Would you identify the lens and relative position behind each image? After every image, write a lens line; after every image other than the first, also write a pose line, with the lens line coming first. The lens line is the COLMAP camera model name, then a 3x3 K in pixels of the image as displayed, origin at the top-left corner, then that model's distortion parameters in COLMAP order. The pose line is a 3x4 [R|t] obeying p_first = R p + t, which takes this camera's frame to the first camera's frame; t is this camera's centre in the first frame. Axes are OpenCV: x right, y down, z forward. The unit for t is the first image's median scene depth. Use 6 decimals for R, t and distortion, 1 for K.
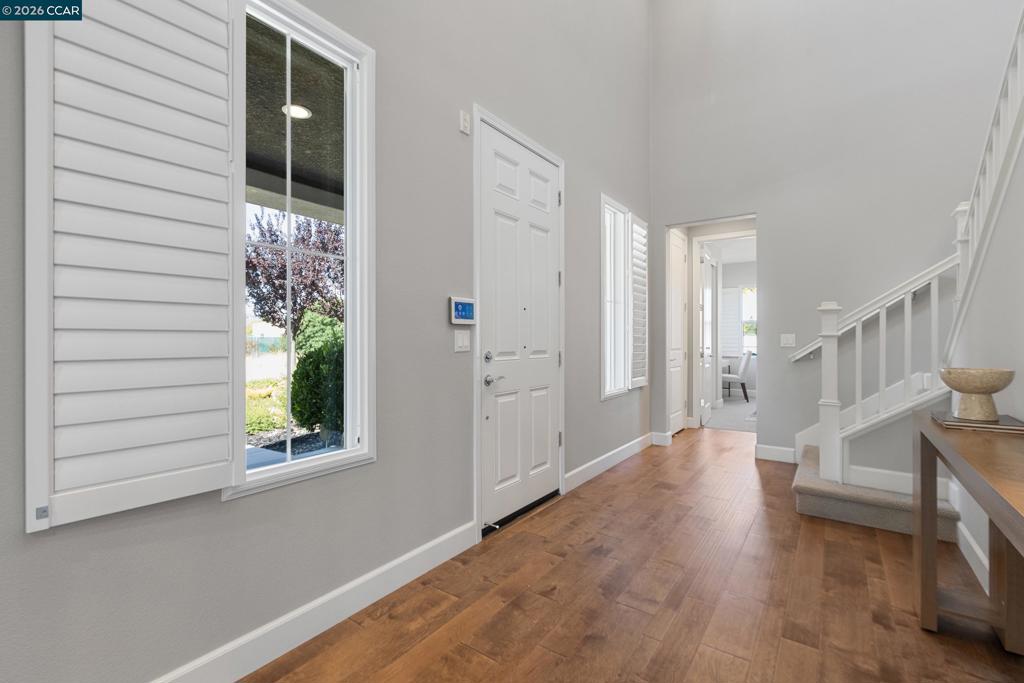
lens RADIAL K [[459.0, 0, 516.7], [0, 459.0, 338.6], [0, 0, 1]] dist [-0.000396, 0.000778]
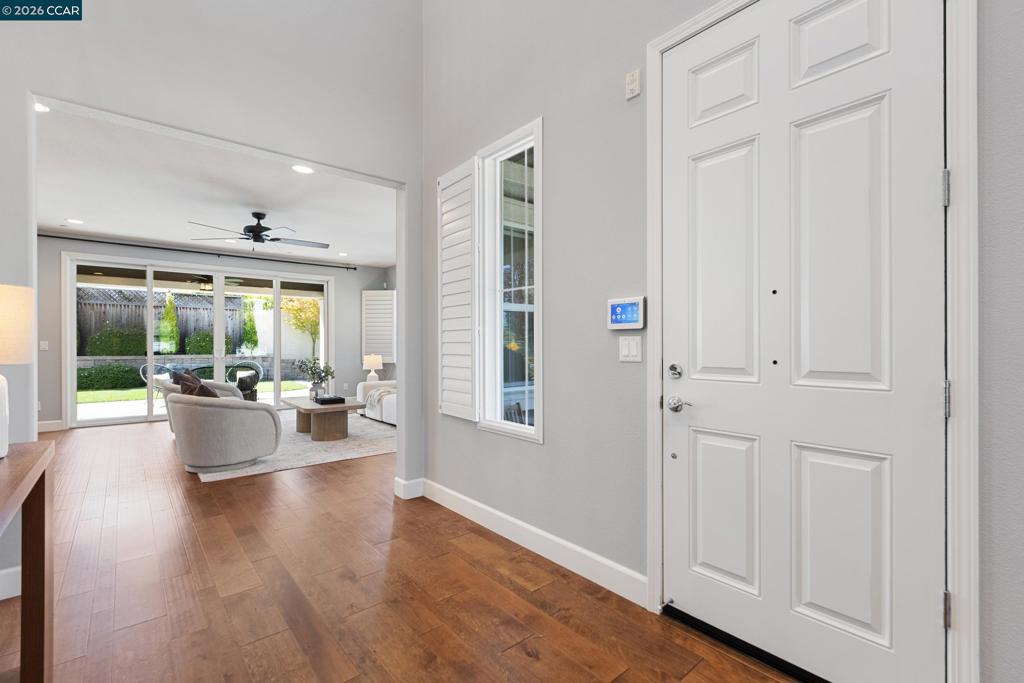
lens RADIAL K [[459.0, 0, 514.4], [0, 459.0, 345.4], [0, 0, 1]] dist [-0.000396, 0.000778]
pose [[-0.258986, 0.001743, -0.965879, 0.761502], [0.001837, 0.999997, 0.001312, -0.002910], [0.965879, -0.001435, -0.258989, 1.035076]]
